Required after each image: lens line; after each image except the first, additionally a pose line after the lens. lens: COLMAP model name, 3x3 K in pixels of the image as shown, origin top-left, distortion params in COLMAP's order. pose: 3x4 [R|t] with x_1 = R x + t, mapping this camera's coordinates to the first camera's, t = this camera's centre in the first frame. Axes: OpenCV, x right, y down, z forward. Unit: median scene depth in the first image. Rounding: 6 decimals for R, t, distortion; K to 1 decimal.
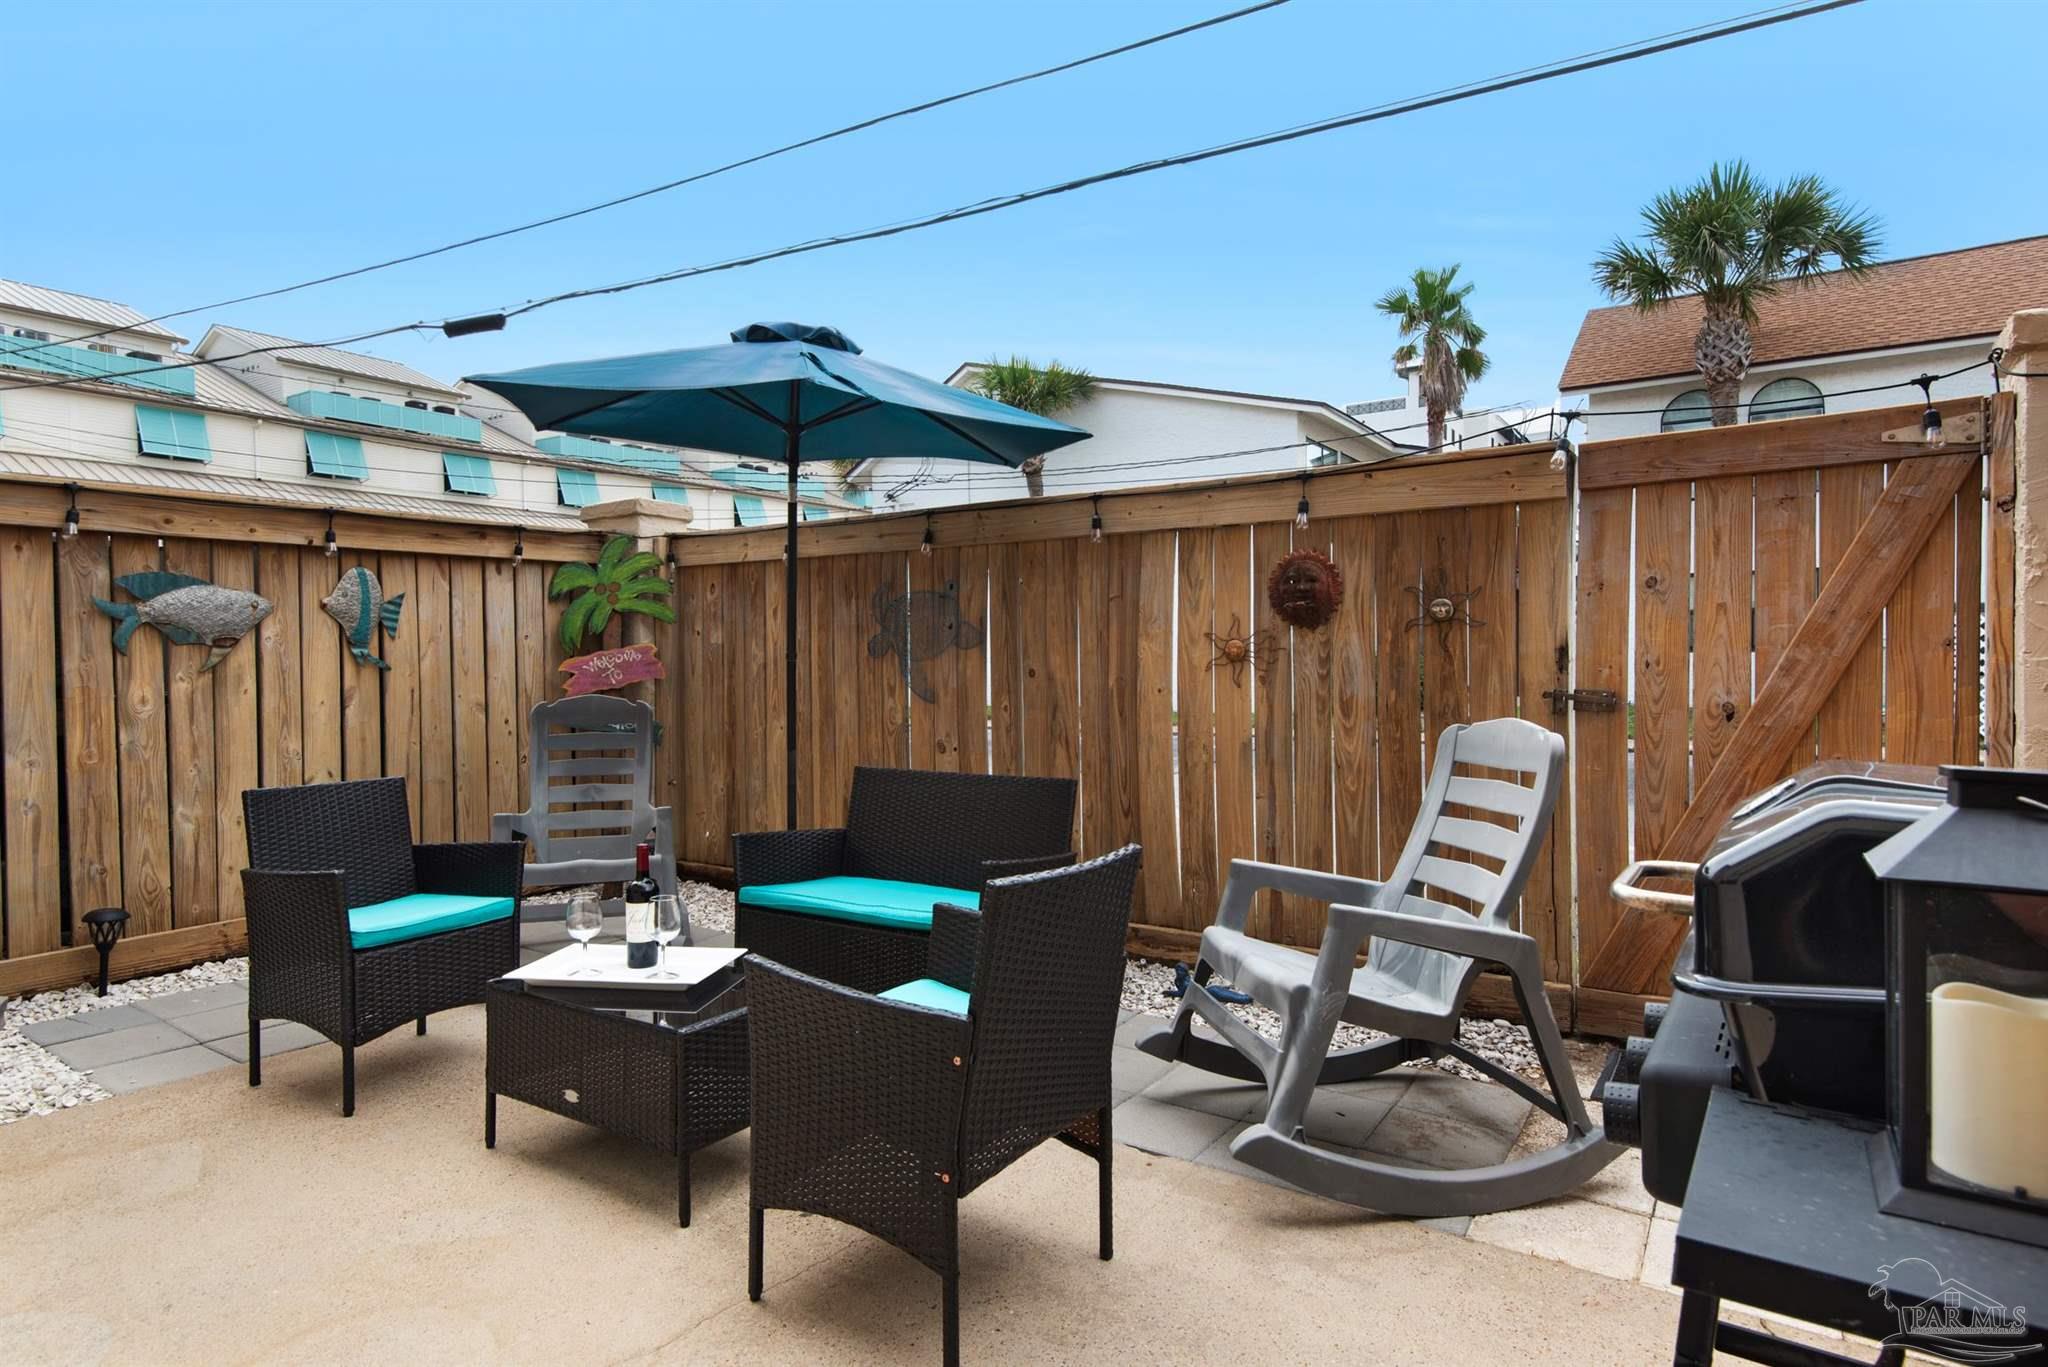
lens RADIAL K [[1084.6, 0, 1024.0], [0, 1084.6, 683.5], [0, 0, 1]] dist [0.013814, -0.030034]
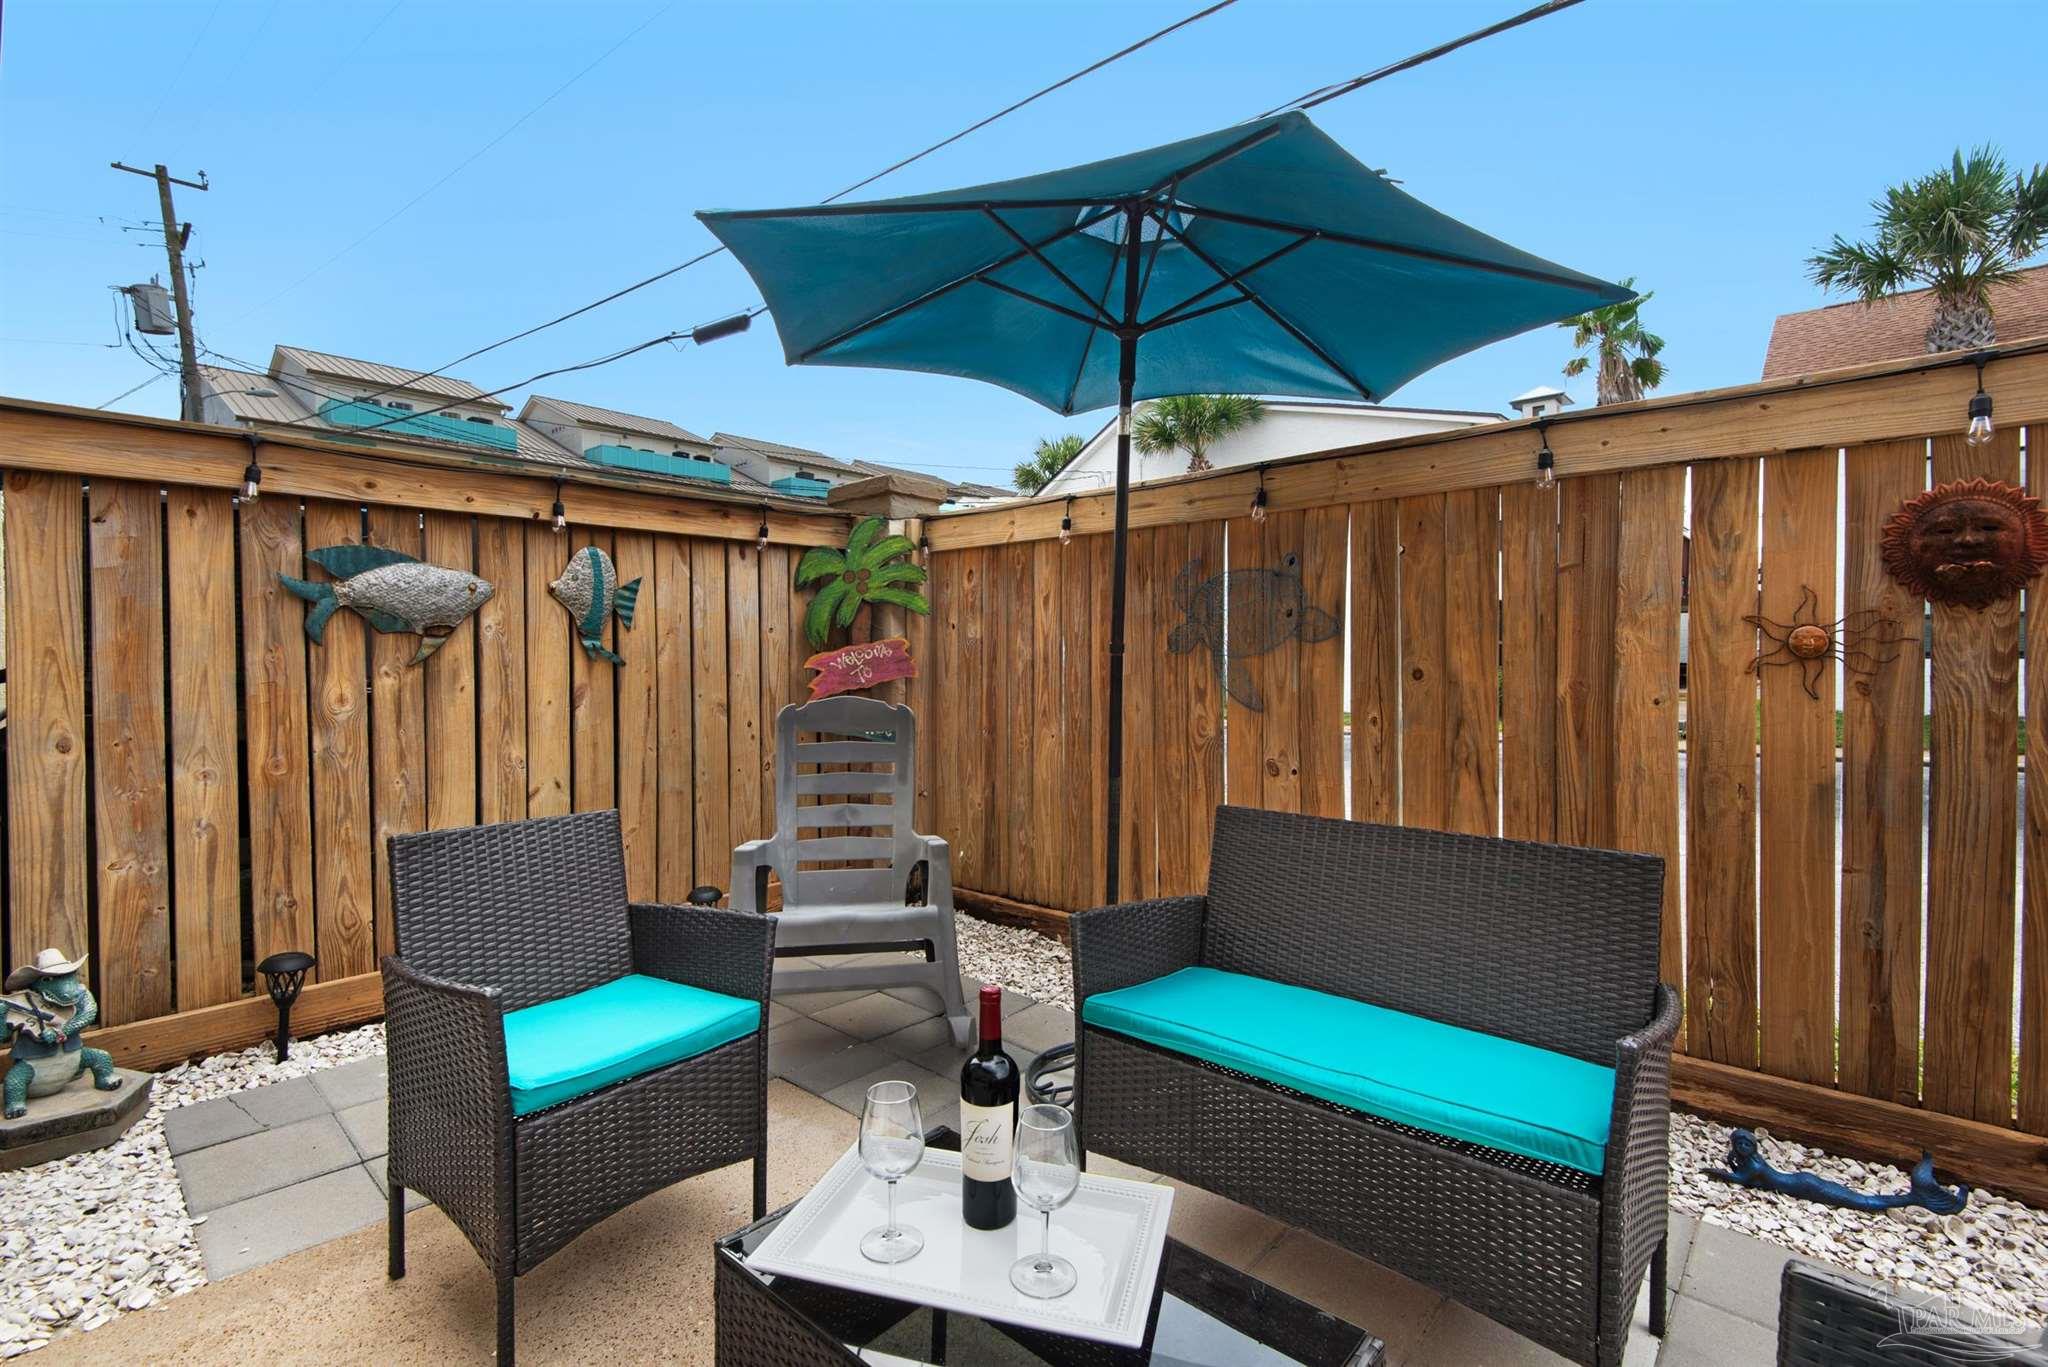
lens RADIAL K [[949.6, 0, 1024.0], [0, 949.6, 683.5], [0, 0, 1]] dist [0.001641, -0.031852]
pose [[0.986956, 0.008919, -0.160745, -0.146852], [-0.008835, 0.999960, 0.001238, -0.001671], [0.160750, 0.000198, 0.986995, 0.304339]]
